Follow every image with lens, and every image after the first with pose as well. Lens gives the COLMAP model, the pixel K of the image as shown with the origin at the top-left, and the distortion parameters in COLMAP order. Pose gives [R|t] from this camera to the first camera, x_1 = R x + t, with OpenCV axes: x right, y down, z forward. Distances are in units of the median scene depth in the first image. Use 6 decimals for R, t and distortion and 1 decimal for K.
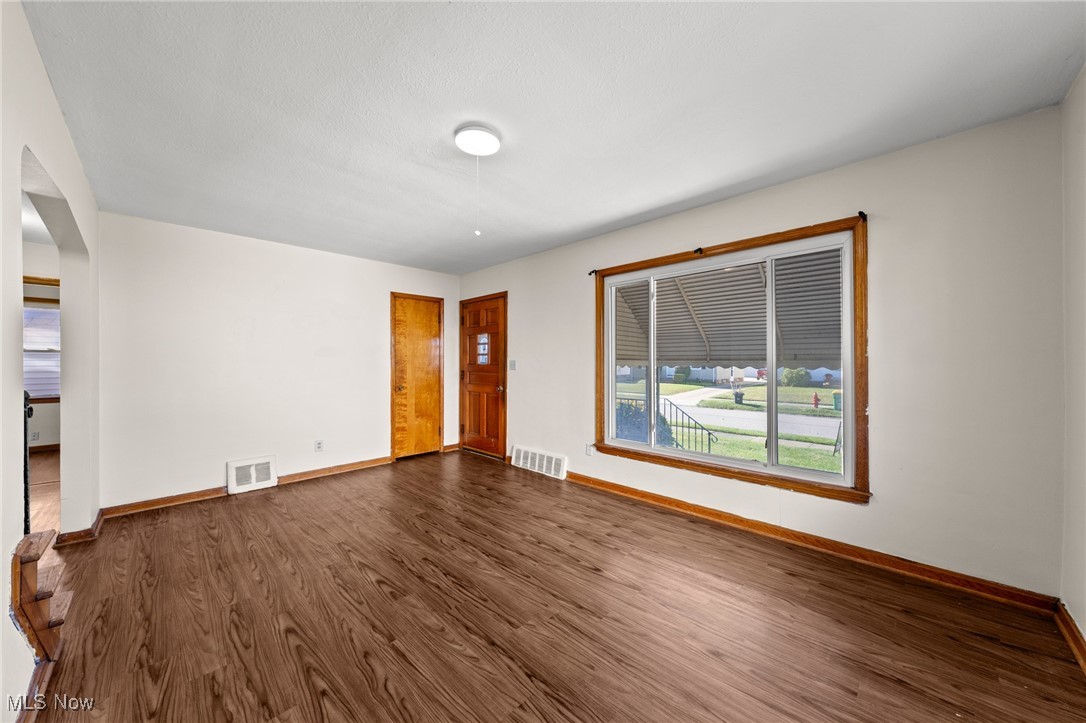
lens RADIAL K [[382.5, 0, 544.7], [0, 382.5, 363.9], [0, 0, 1]] dist [-0.001126, -0.000115]
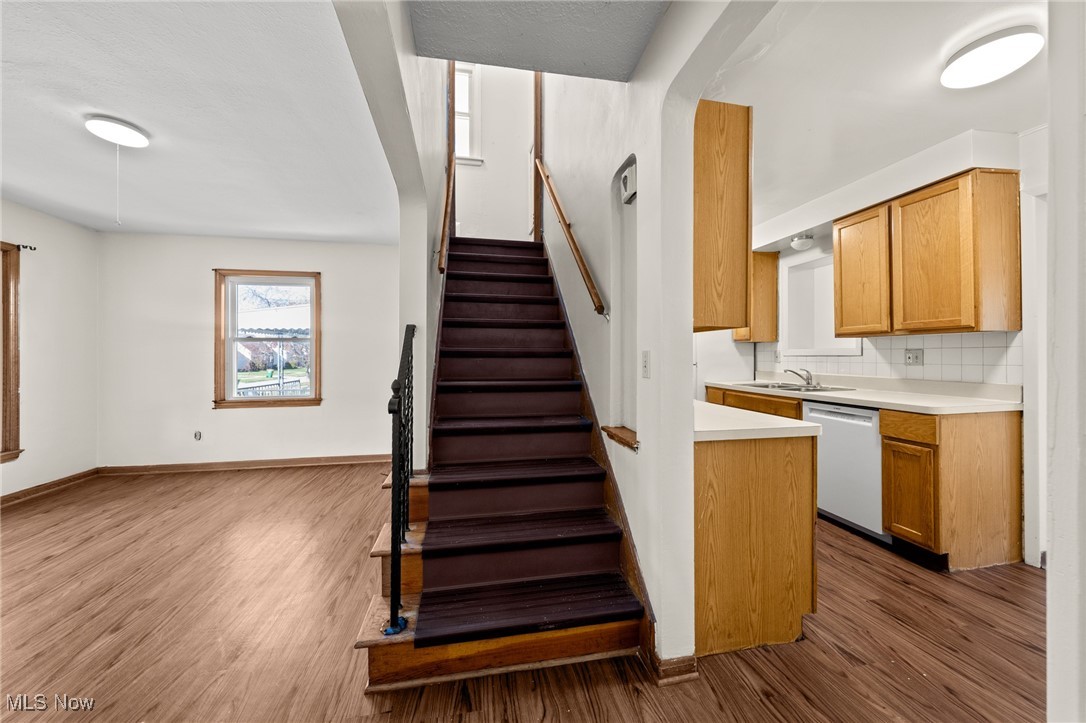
lens RADIAL K [[395.1, 0, 541.7], [0, 395.1, 355.3], [0, 0, 1]] dist [-0.001240, 0.000005]
pose [[-0.818153, 0.005527, 0.574974, -1.014477], [0.007308, 0.999973, 0.000787, 0.008448], [-0.574954, 0.004846, -0.818171, 0.728228]]
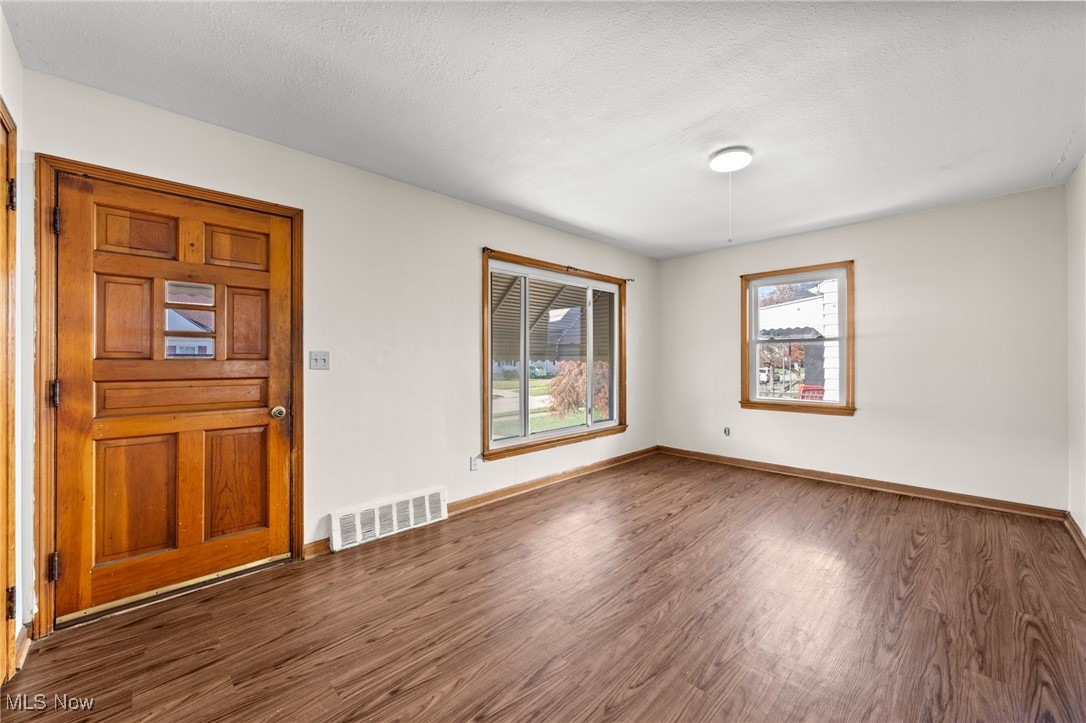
lens RADIAL K [[422.1, 0, 547.7], [0, 422.1, 357.3], [0, 0, 1]] dist [-0.001760, 0.000002]
pose [[0.013325, 0.005935, 0.999894, -0.867991], [0.006539, 0.999960, -0.006022, 0.005754], [-0.999890, 0.006619, 0.013286, 0.922707]]
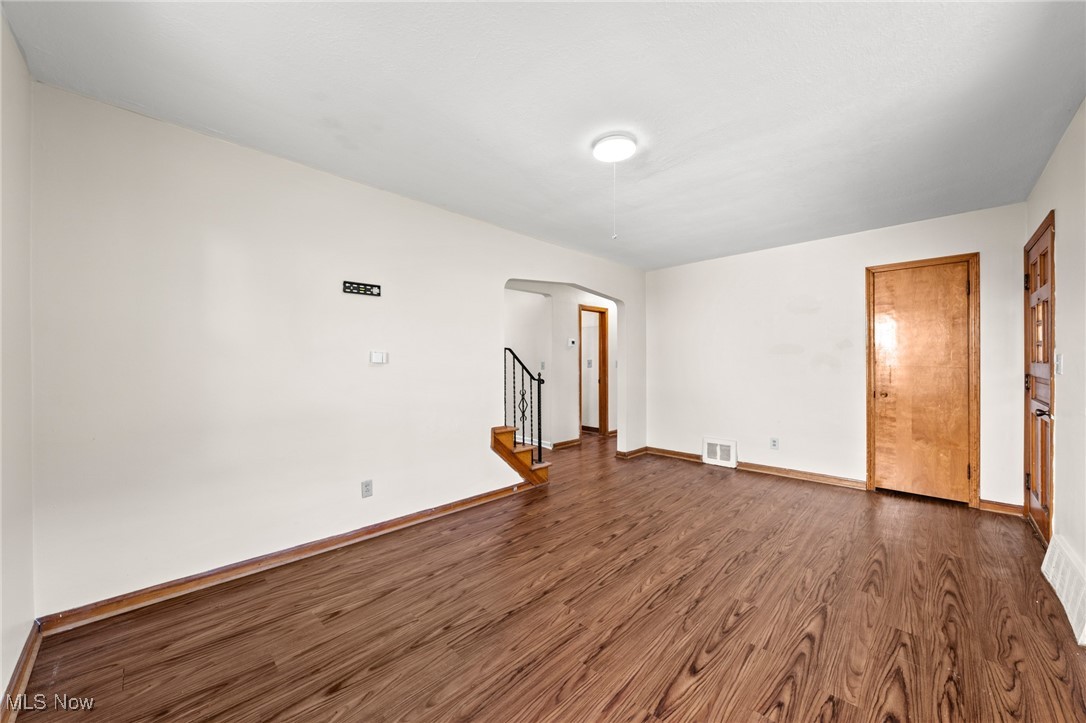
lens RADIAL K [[397.3, 0, 546.0], [0, 397.3, 335.0], [0, 0, 1]] dist [-0.000729, 0.000007]
pose [[-0.004055, -0.066534, -0.997776, 0.576095], [-0.000532, 0.997784, -0.066532, -0.000161], [0.999992, 0.000261, -0.004081, 0.493114]]
